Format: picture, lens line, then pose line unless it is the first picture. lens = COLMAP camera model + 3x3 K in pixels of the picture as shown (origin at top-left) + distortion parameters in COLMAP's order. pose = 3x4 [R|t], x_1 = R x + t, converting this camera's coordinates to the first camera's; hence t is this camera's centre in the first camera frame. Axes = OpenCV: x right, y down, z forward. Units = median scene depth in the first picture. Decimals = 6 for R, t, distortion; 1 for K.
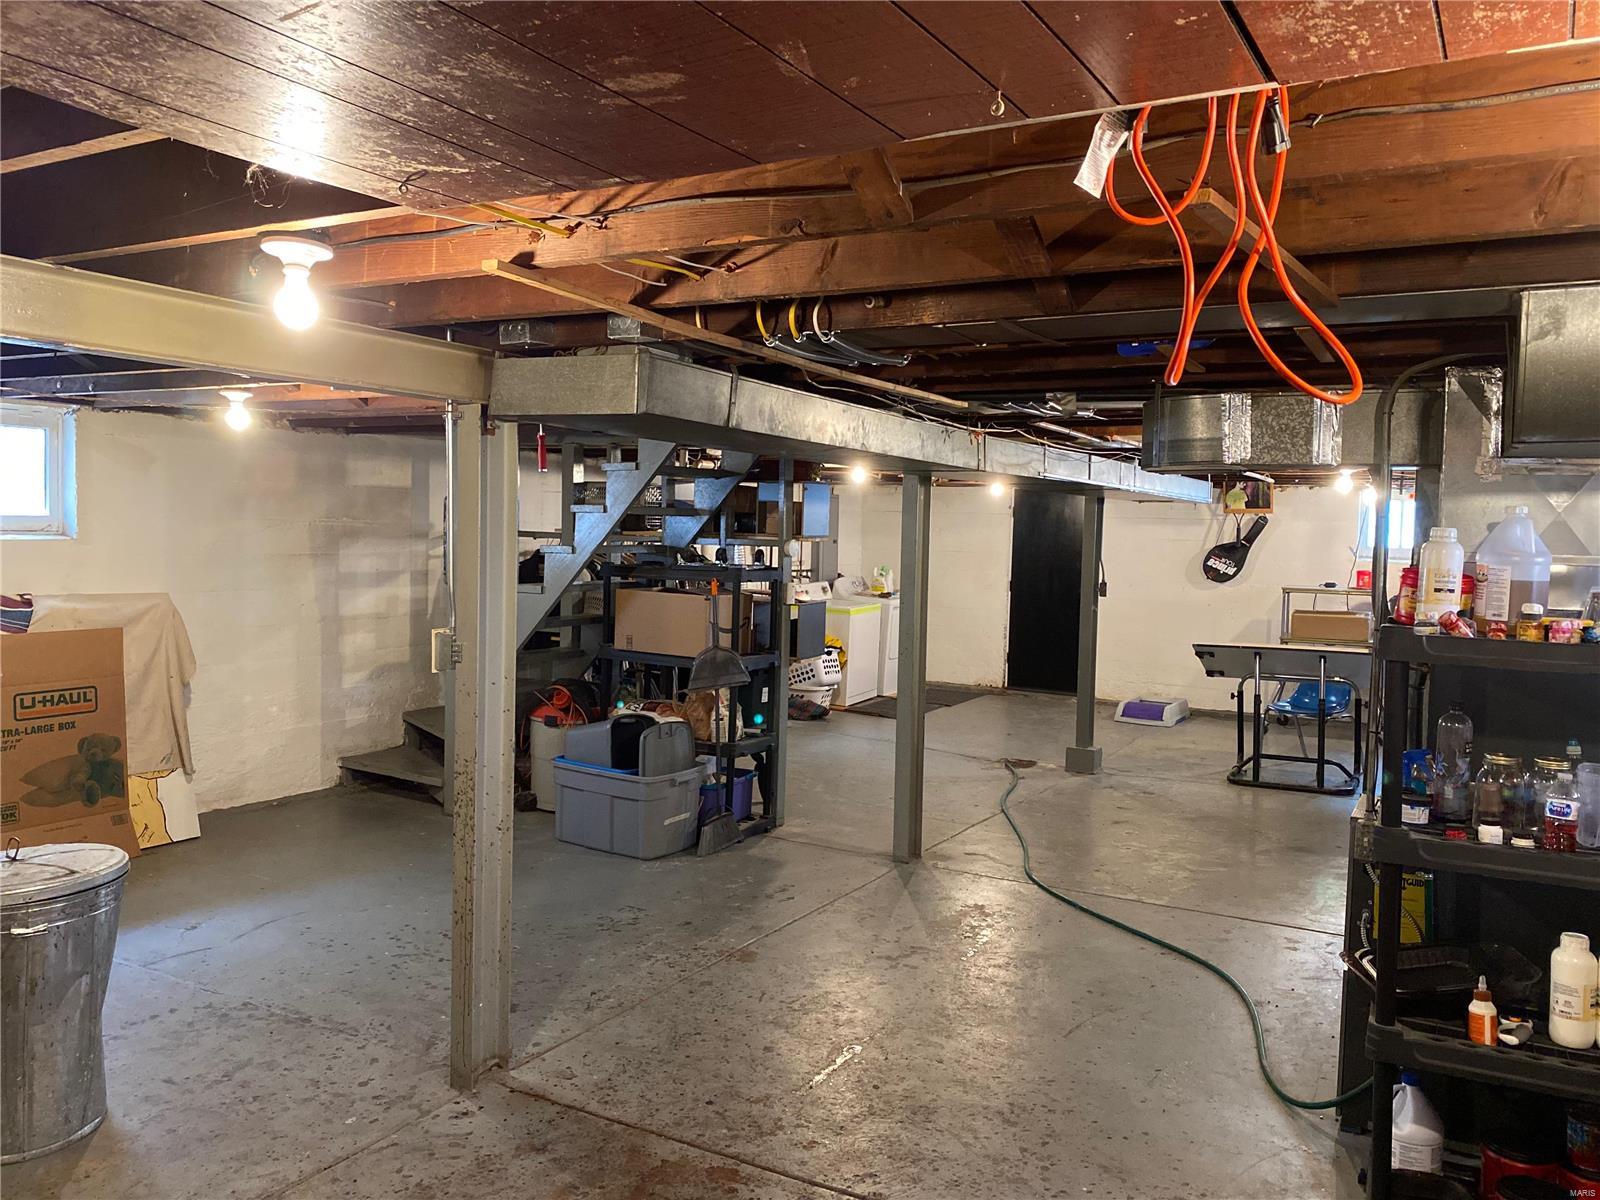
lens RADIAL K [[1214.3, 0, 793.8], [0, 1214.3, 596.6], [0, 0, 1]] dist [0.051123, -0.062093]
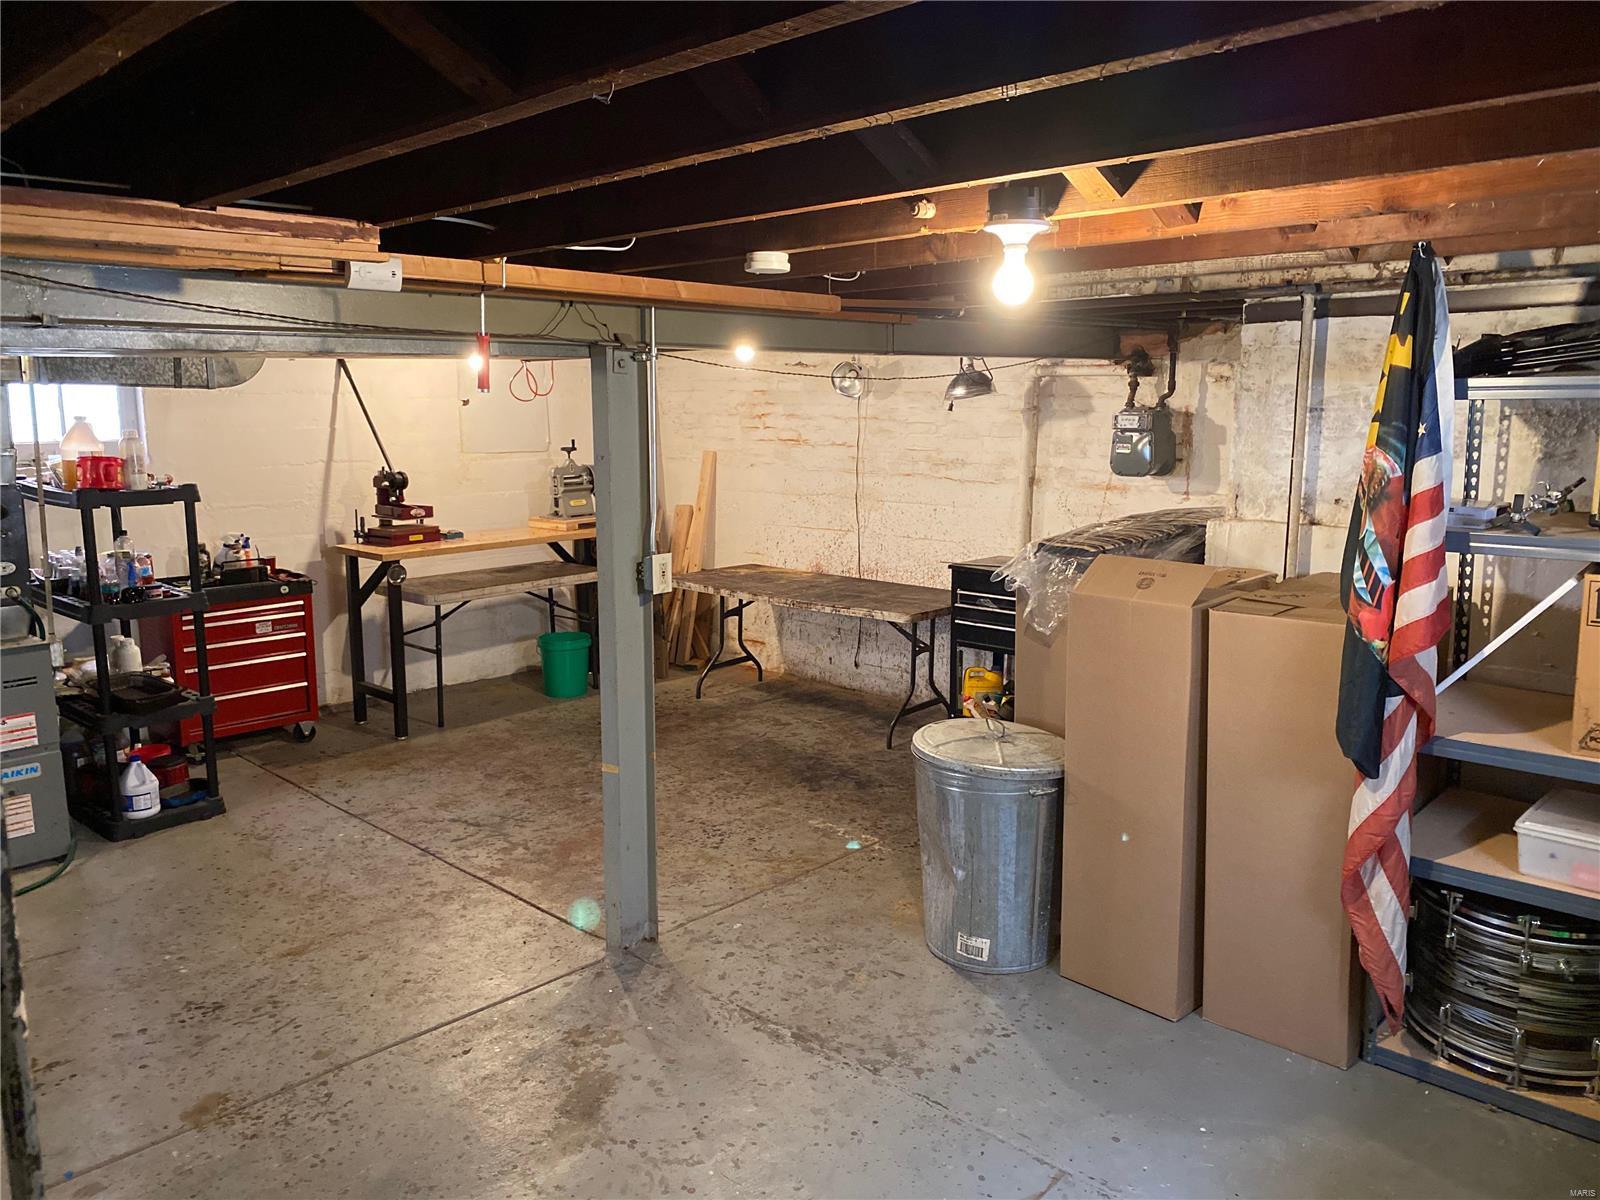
lens RADIAL K [[1214.3, 0, 793.8], [0, 1214.3, 596.6], [0, 0, 1]] dist [0.051123, -0.062093]
pose [[-0.968099, -0.061249, 0.242968, -0.649713], [-0.006517, 0.975492, 0.219939, -0.171712], [-0.250484, 0.211339, -0.944772, 1.944109]]
